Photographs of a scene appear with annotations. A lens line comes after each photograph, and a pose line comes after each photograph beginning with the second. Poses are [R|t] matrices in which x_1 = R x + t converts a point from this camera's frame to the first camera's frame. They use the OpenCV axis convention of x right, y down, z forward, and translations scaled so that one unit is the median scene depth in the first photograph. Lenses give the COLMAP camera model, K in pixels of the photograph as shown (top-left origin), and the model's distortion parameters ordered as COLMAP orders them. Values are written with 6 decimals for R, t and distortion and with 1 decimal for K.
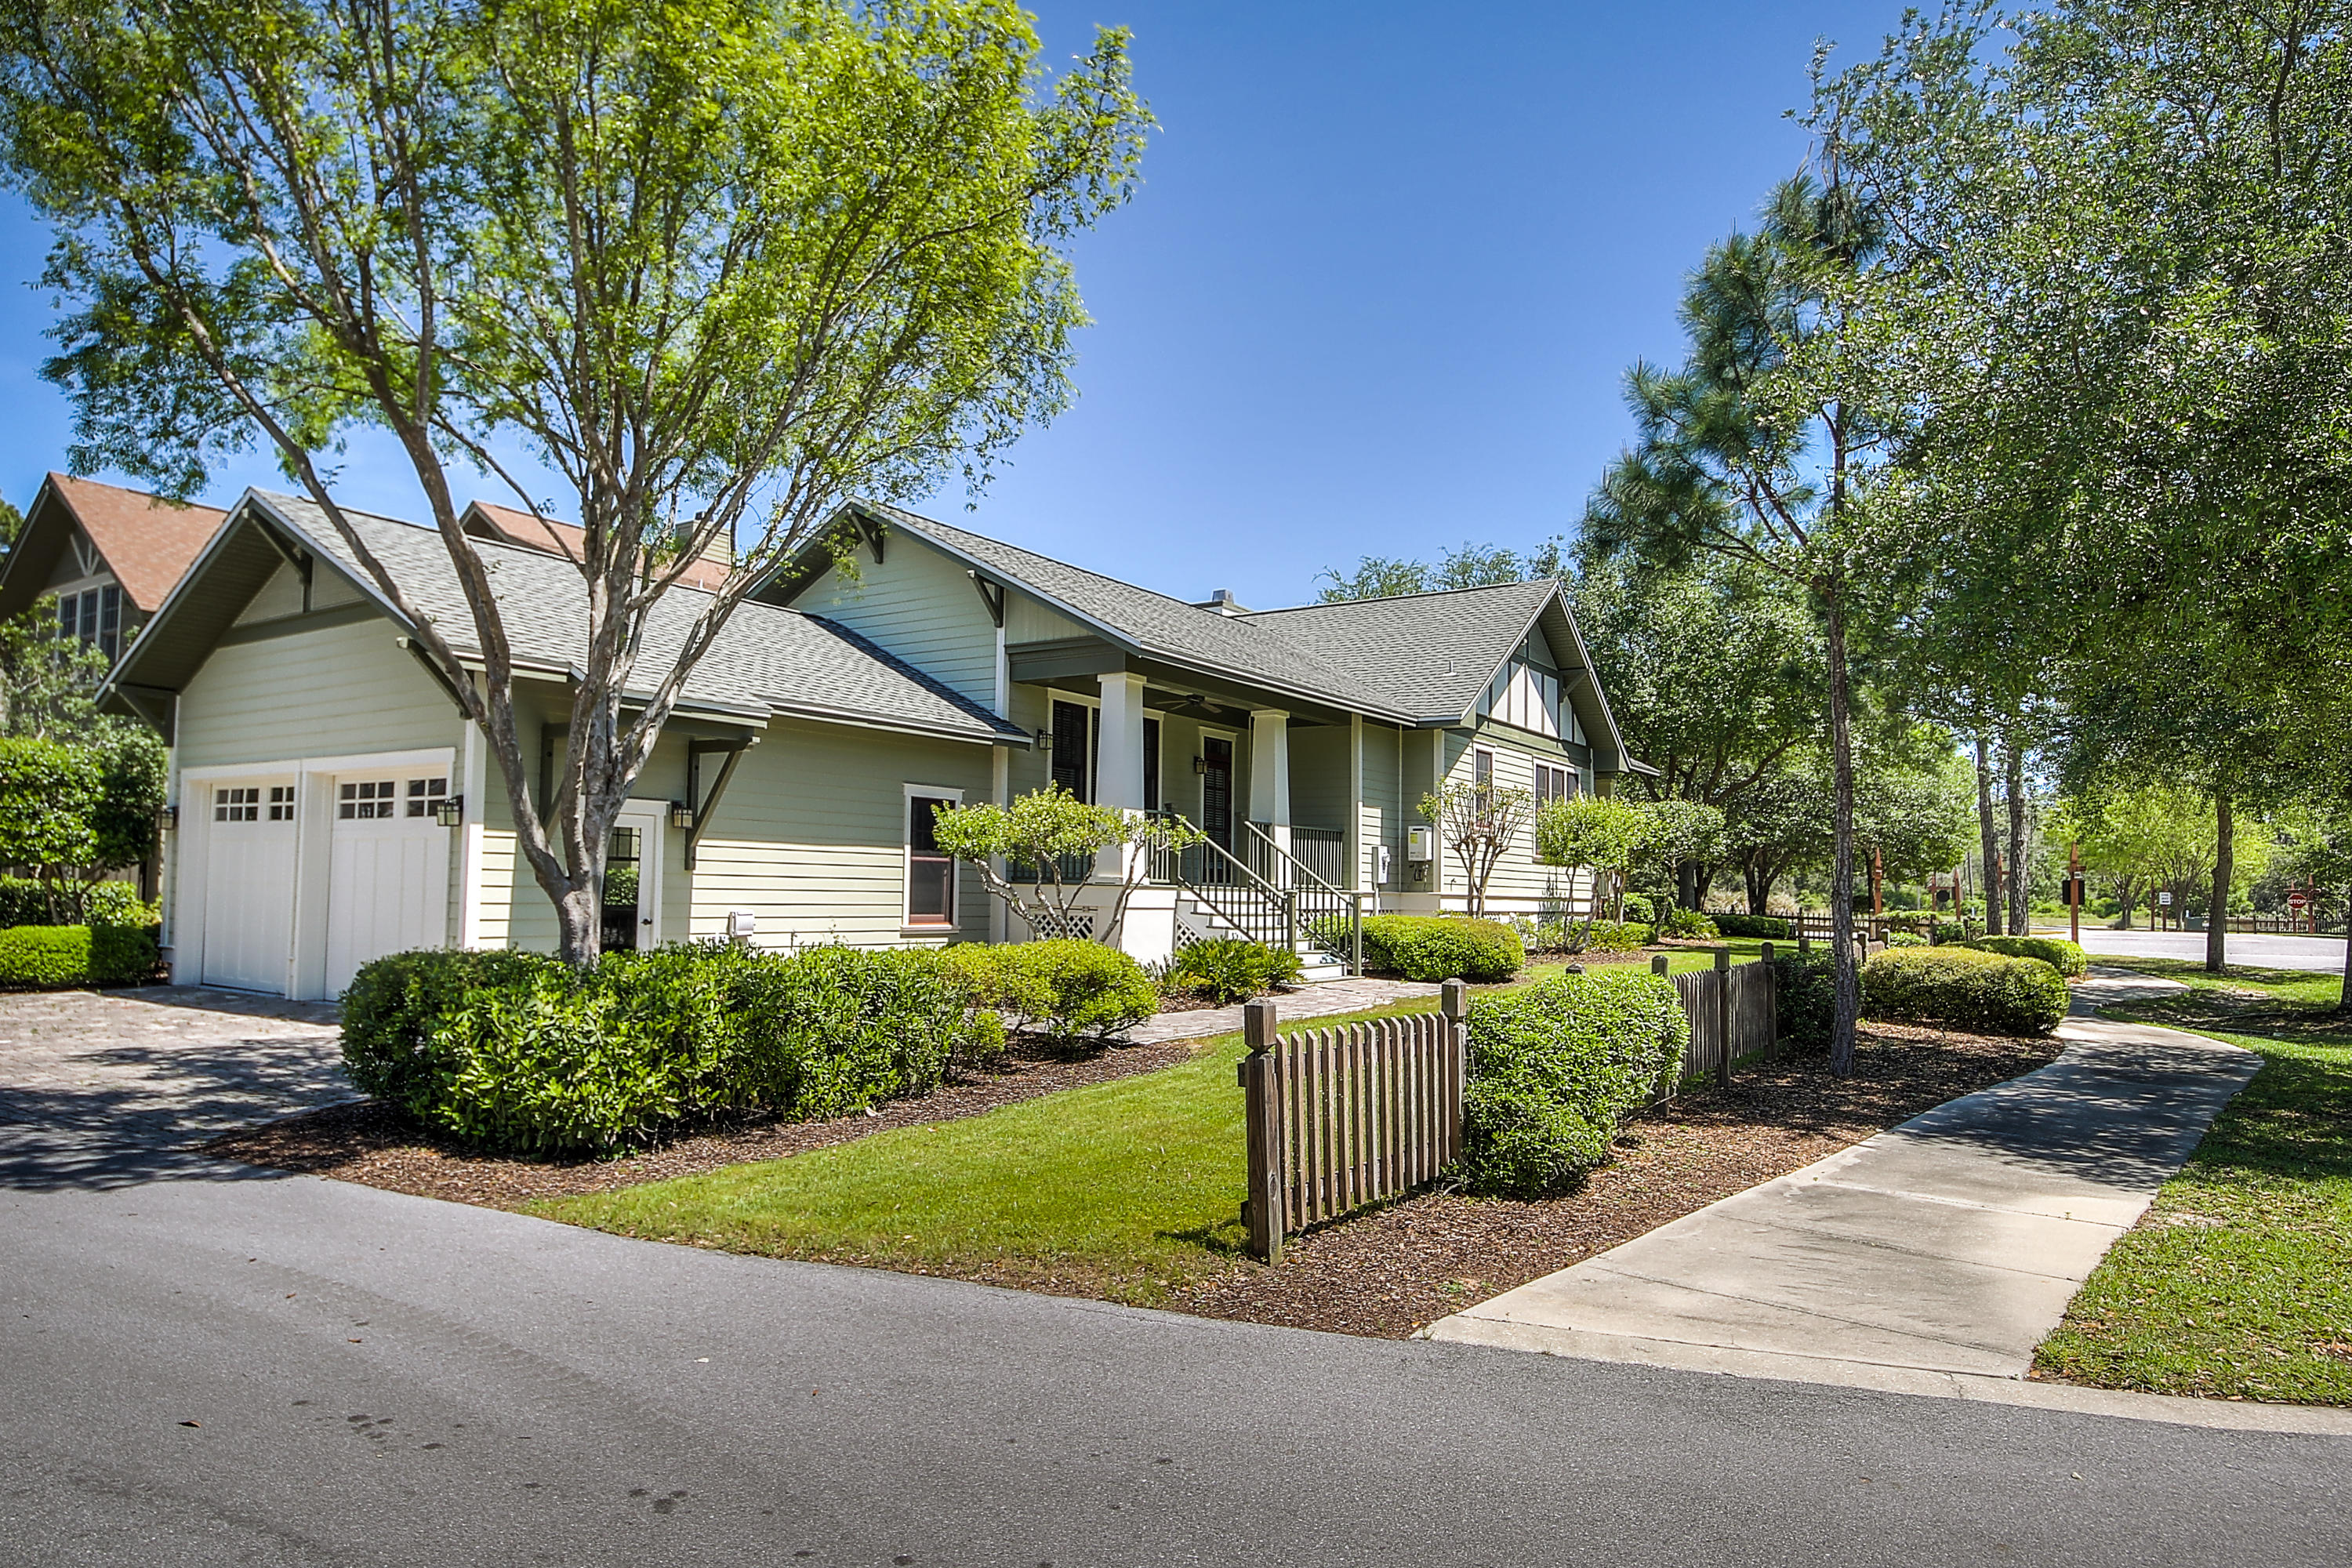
lens RADIAL K [[1380.7, 0, 1176.0], [0, 1380.7, 784.0], [0, 0, 1]] dist [-0.001399, -0.000322]
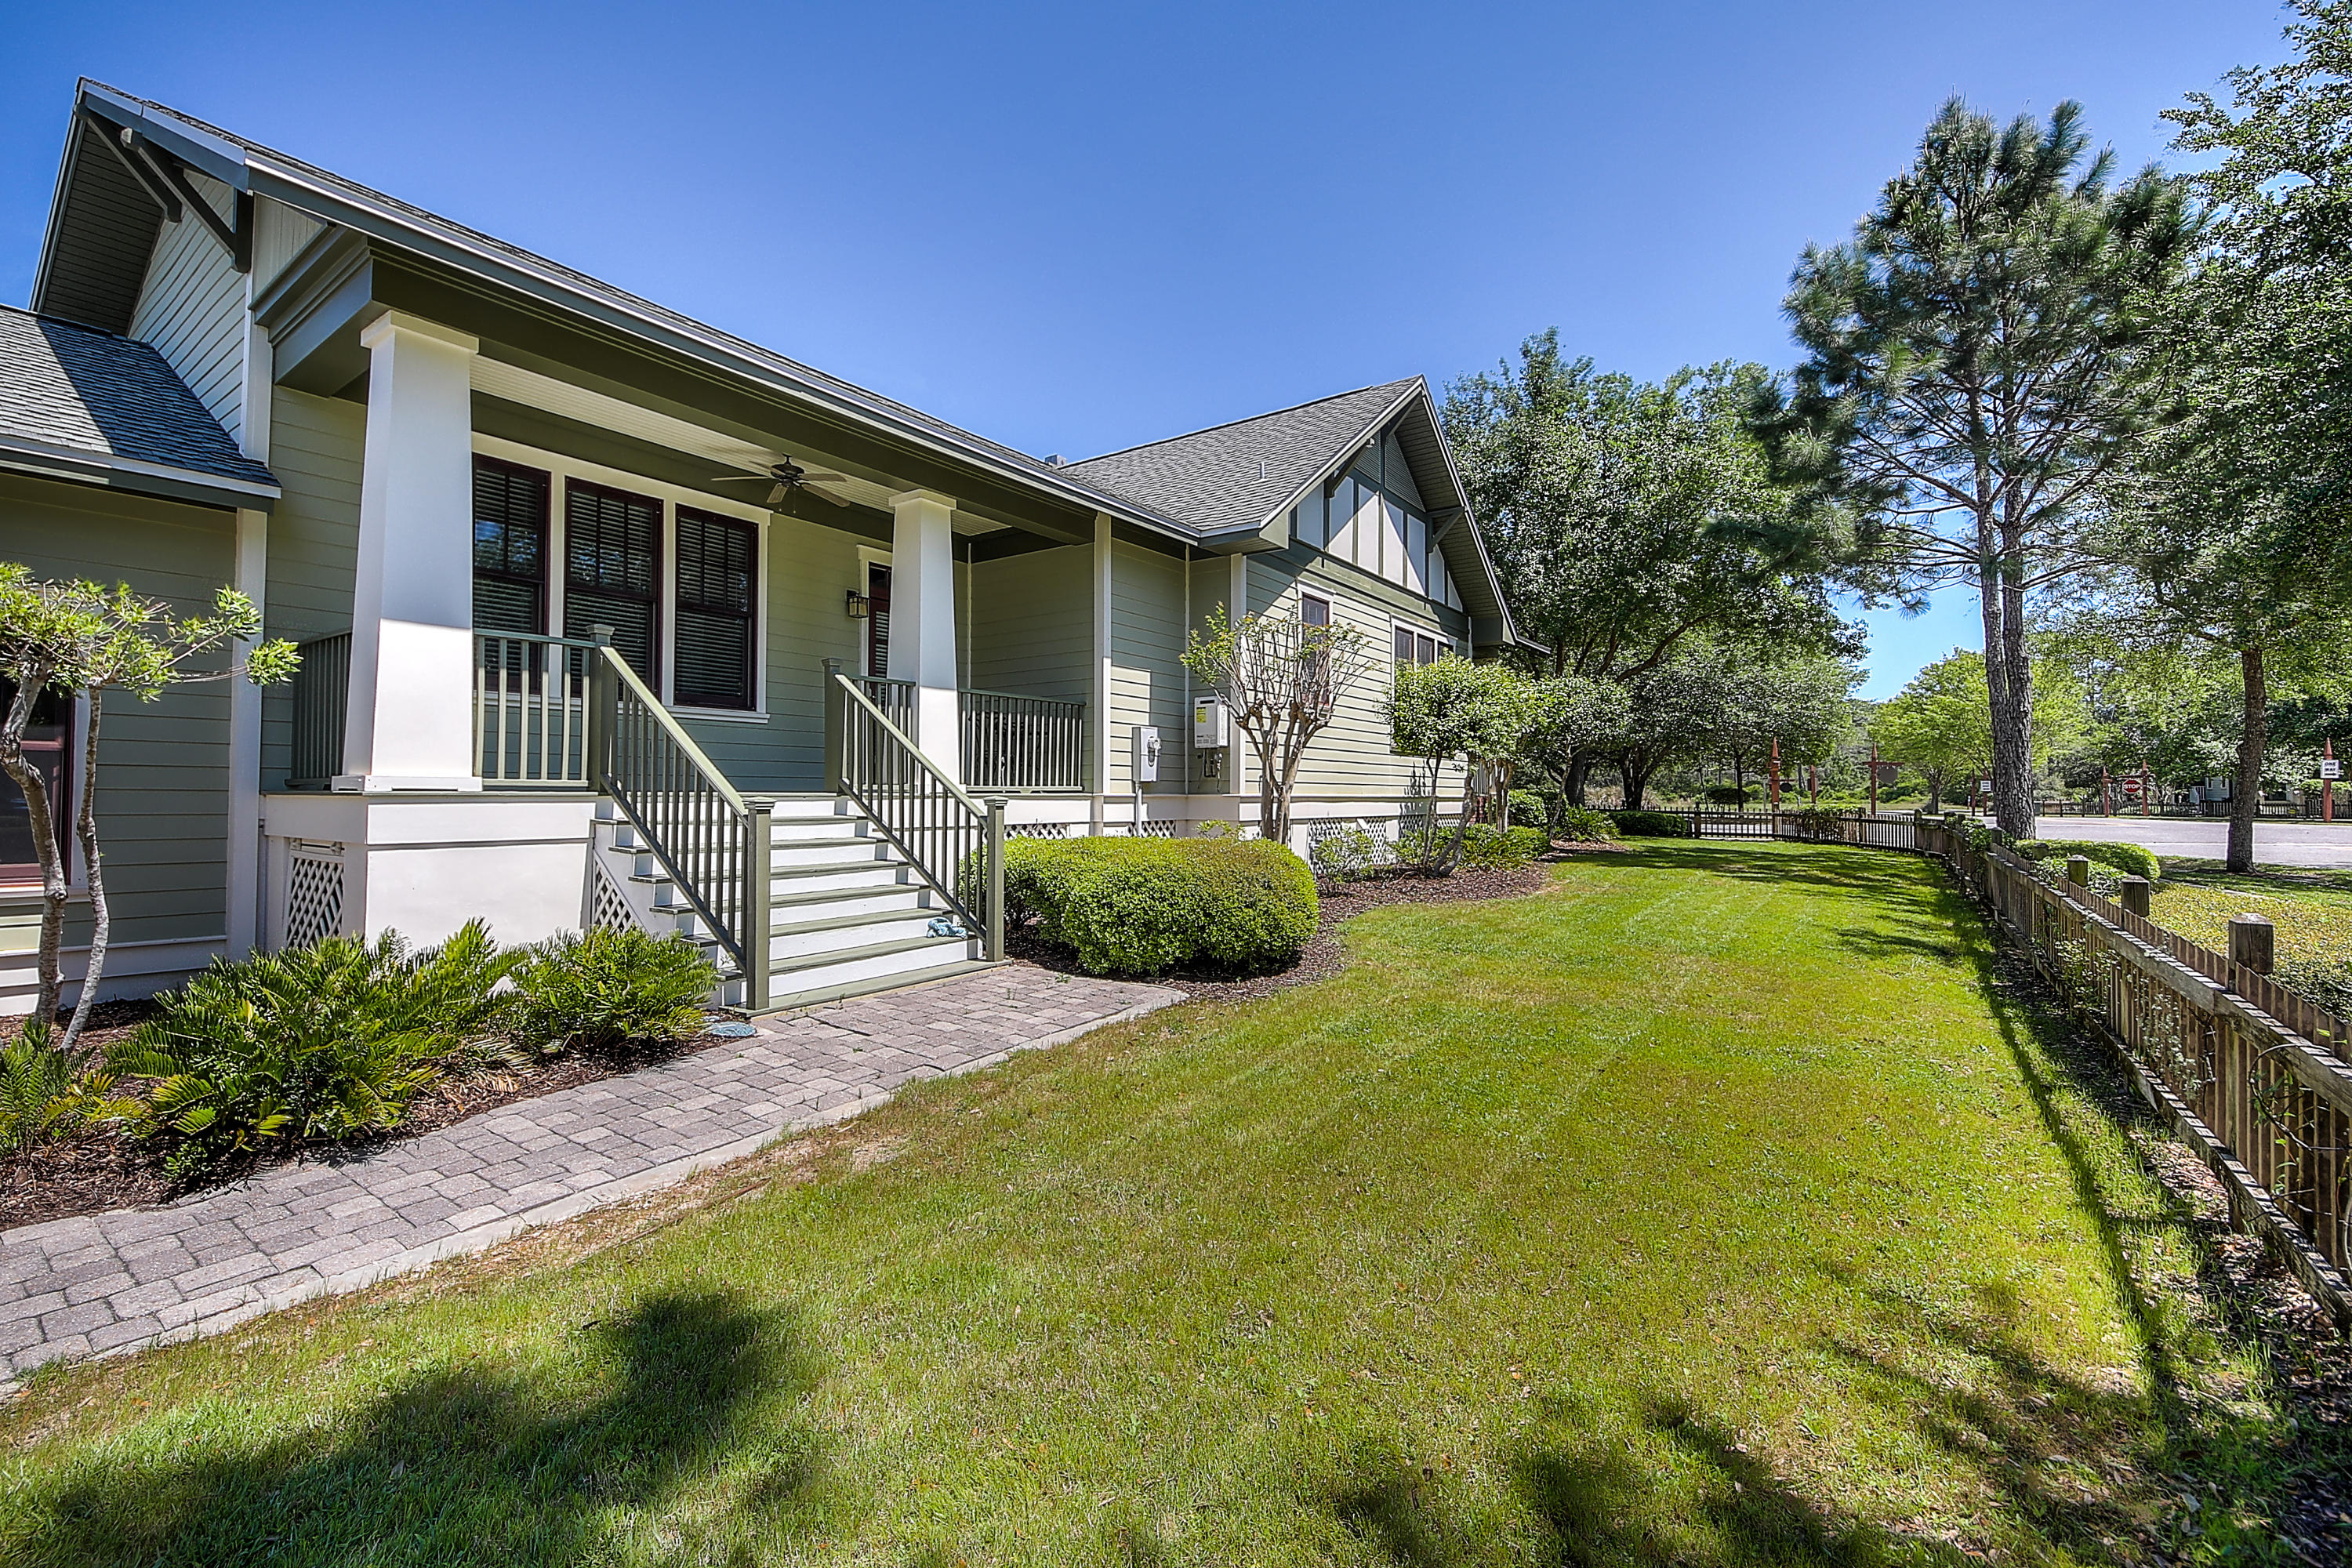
lens RADIAL K [[975.2, 0, 1176.0], [0, 975.2, 784.0], [0, 0, 1]] dist [0.000319, -0.000061]
pose [[0.999721, -0.019829, -0.012820, 0.169202], [0.020627, 0.997647, 0.065385, 0.042433], [0.011493, -0.065631, 0.997778, 0.528893]]
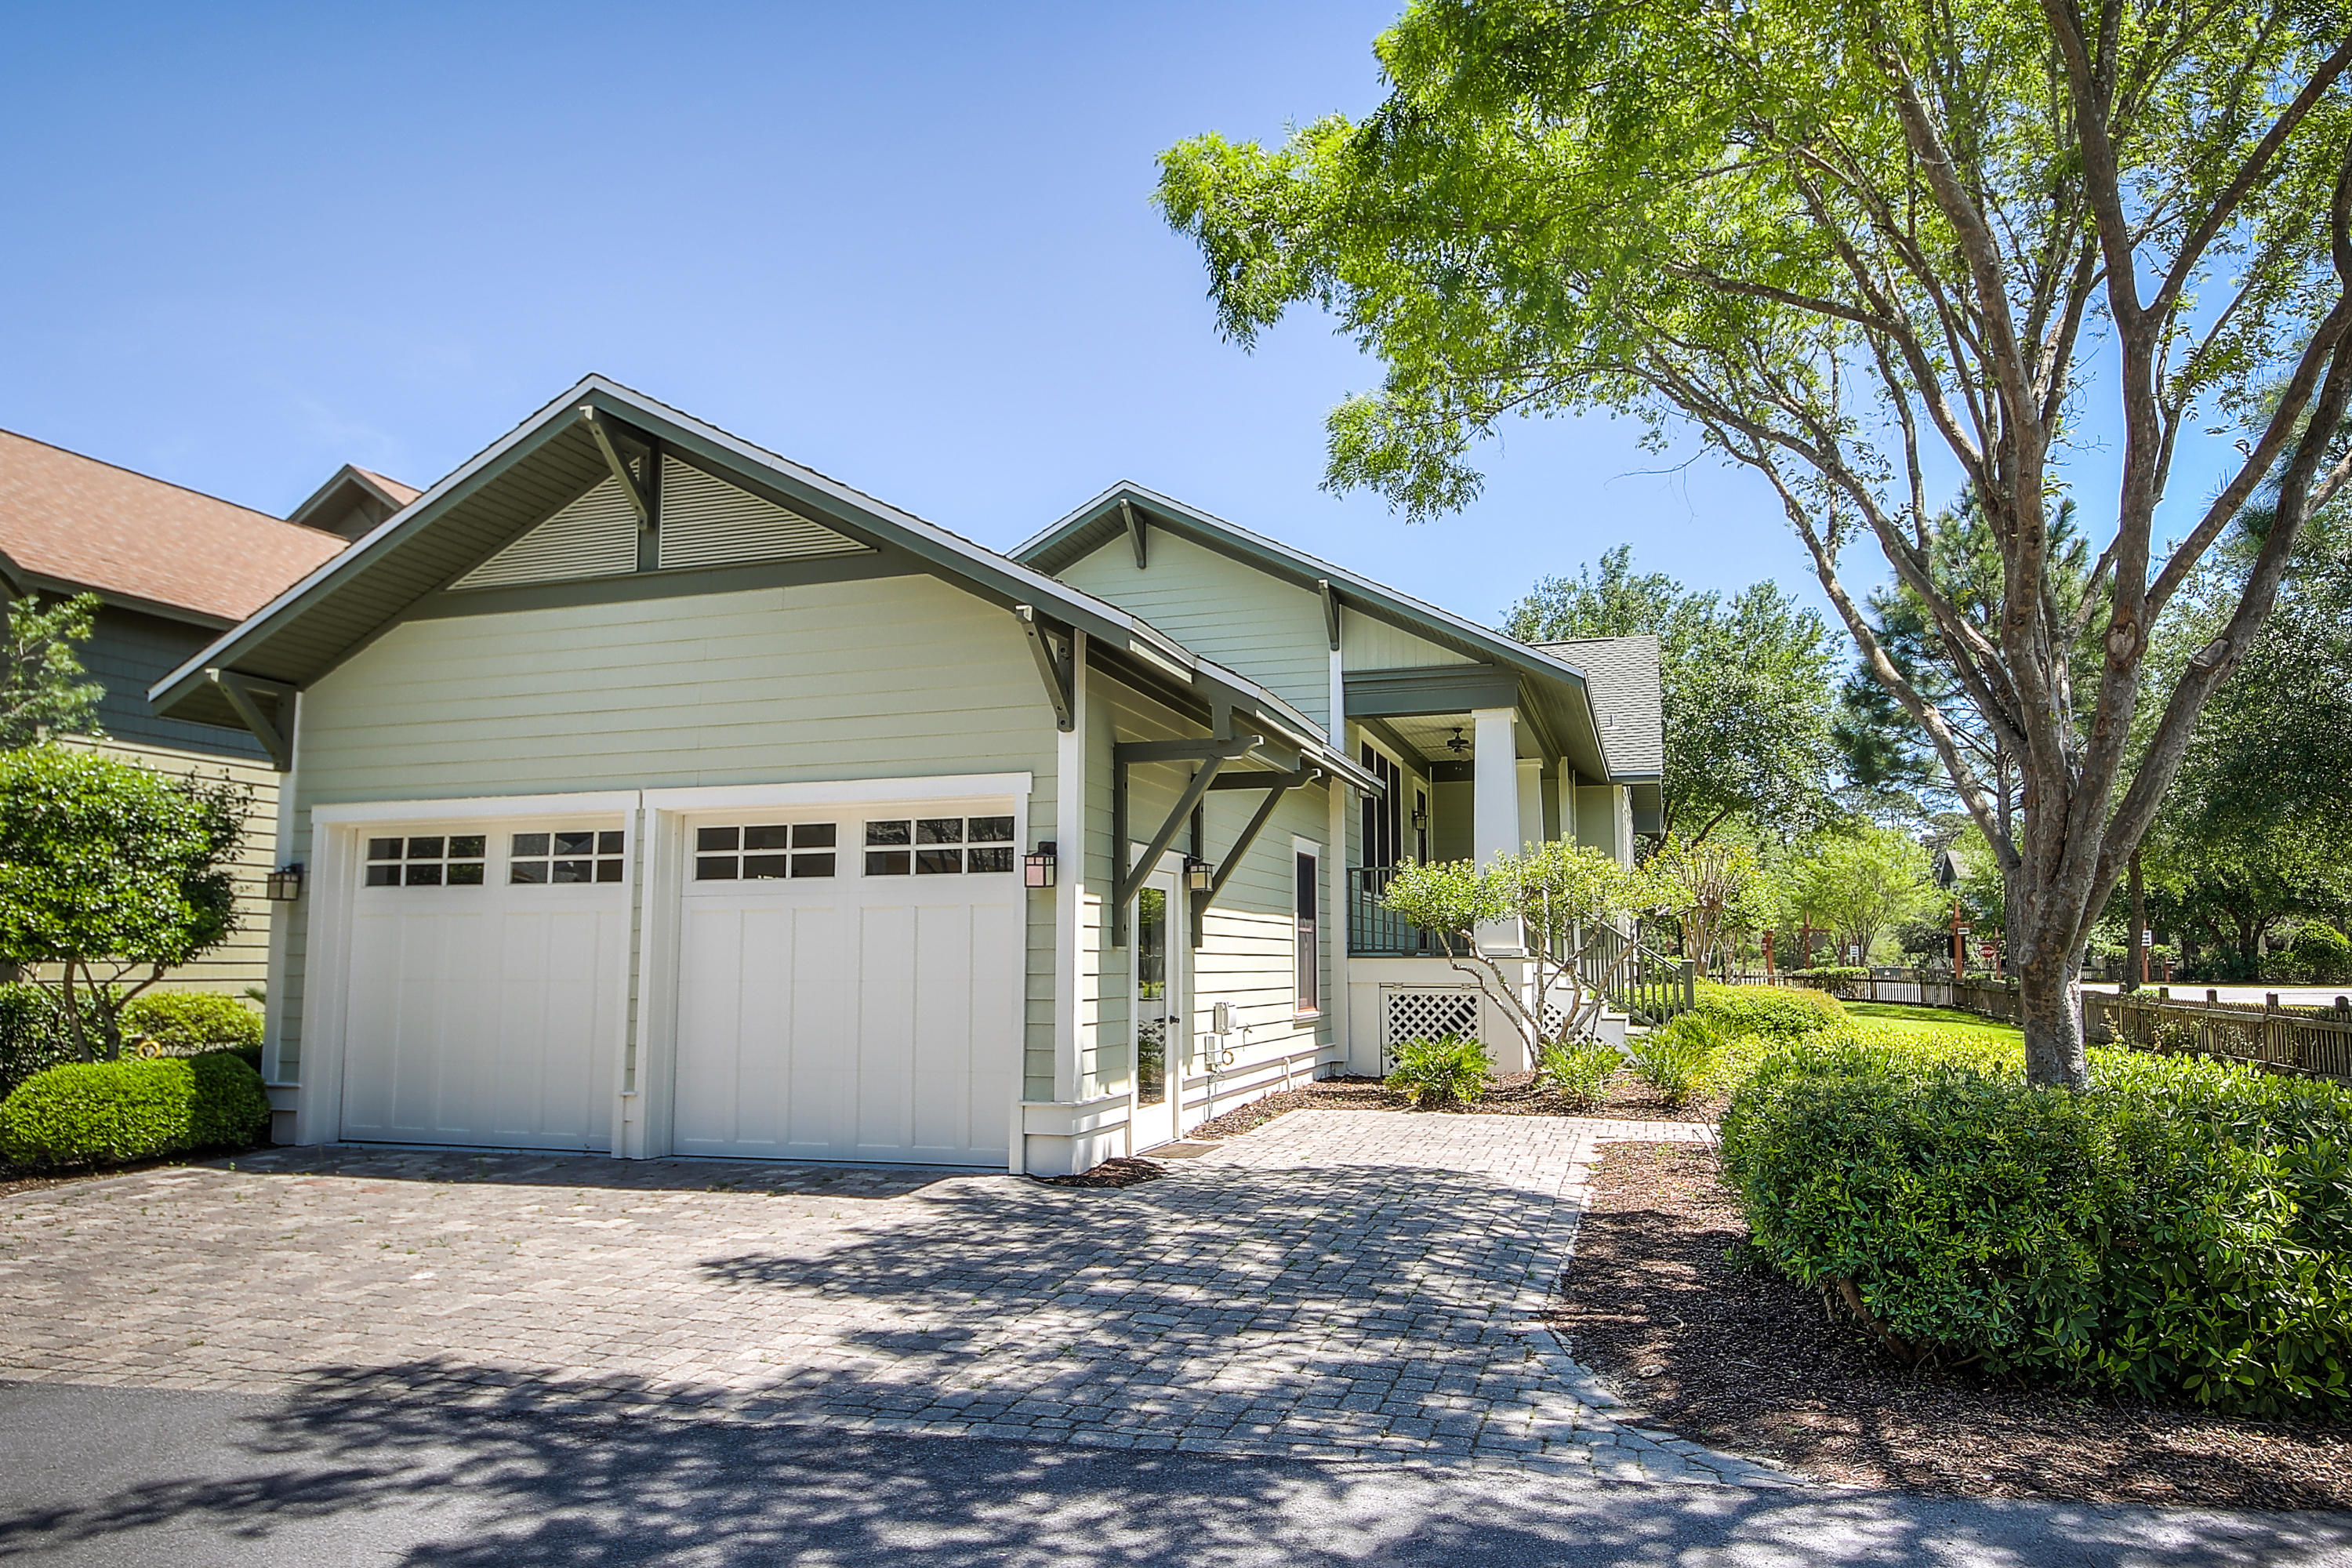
lens RADIAL K [[1380.7, 0, 1176.0], [0, 1380.7, 784.0], [0, 0, 1]] dist [-0.001399, -0.000322]
pose [[0.956597, 0.016066, 0.290970, -0.406455], [-0.000878, 0.998634, -0.052252, 0.009499], [-0.291412, 0.049729, 0.955304, 0.206700]]
